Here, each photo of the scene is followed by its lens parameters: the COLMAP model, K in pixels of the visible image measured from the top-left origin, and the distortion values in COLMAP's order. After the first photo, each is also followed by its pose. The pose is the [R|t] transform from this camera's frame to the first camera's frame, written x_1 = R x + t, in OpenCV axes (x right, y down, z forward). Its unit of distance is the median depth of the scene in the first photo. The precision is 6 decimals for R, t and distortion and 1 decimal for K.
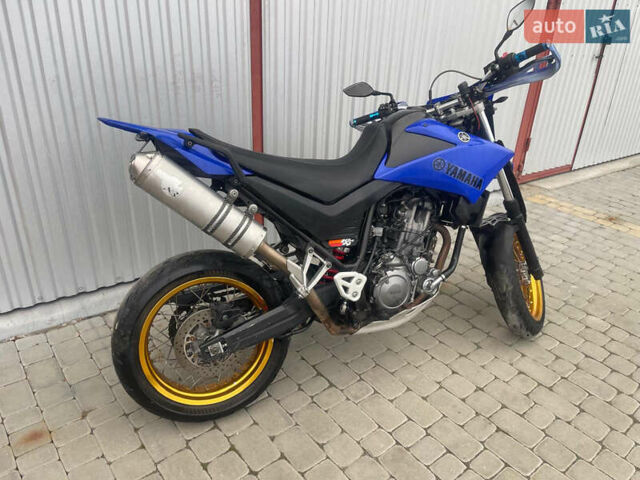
lens RADIAL K [[485.4, 0, 326.7], [0, 485.4, 244.0], [0, 0, 1]] dist [0.066510, -0.084401]
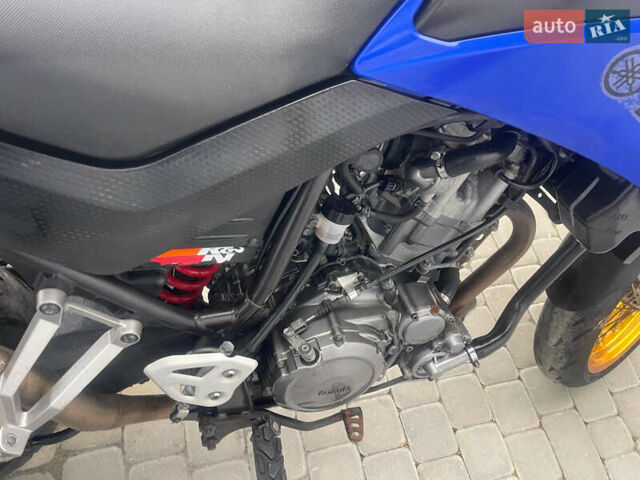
lens RADIAL K [[485.4, 0, 316.9], [0, 485.4, 242.1], [0, 0, 1]] dist [0.066510, -0.084401]
pose [[0.972109, 0.231452, 0.037870, 0.081517], [-0.220409, 0.846406, 0.484785, -0.161473], [0.080151, -0.479611, 0.873813, 0.673110]]
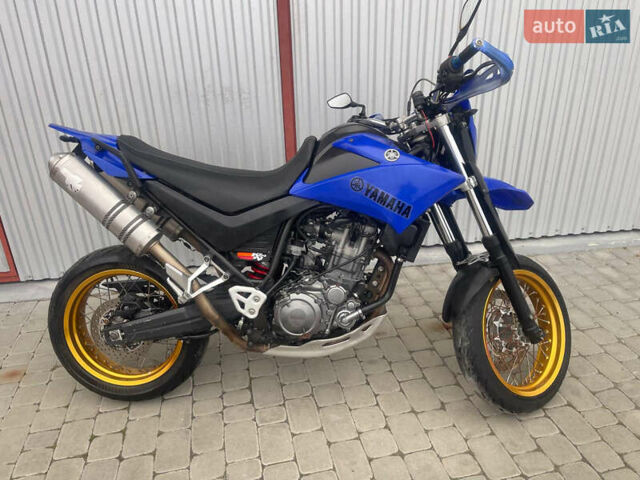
lens RADIAL K [[485.4, 0, 323.3], [0, 485.4, 241.6], [0, 0, 1]] dist [0.066510, -0.084401]
pose [[0.888384, 0.125488, -0.441618, 0.531154], [-0.138494, 0.990359, 0.002814, -0.049675], [0.437713, 0.058662, 0.897199, 0.171556]]
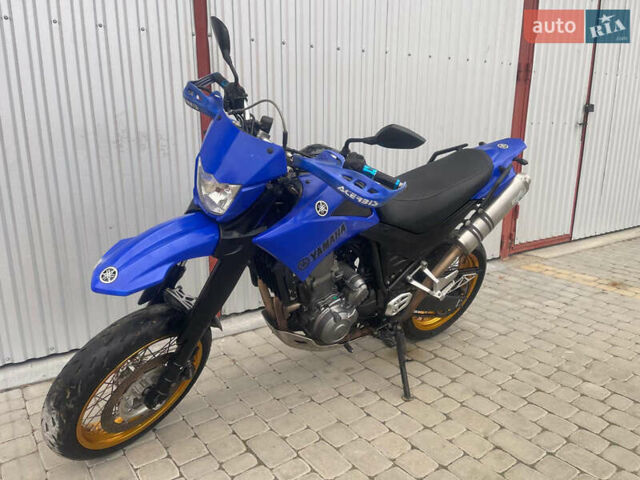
lens RADIAL K [[485.4, 0, 322.8], [0, 485.4, 243.4], [0, 0, 1]] dist [0.066510, -0.084401]
pose [[0.998000, -0.032653, -0.054130, 0.173721], [0.020803, 0.978216, -0.206543, 0.099397], [0.059695, 0.205004, 0.976939, 0.119879]]
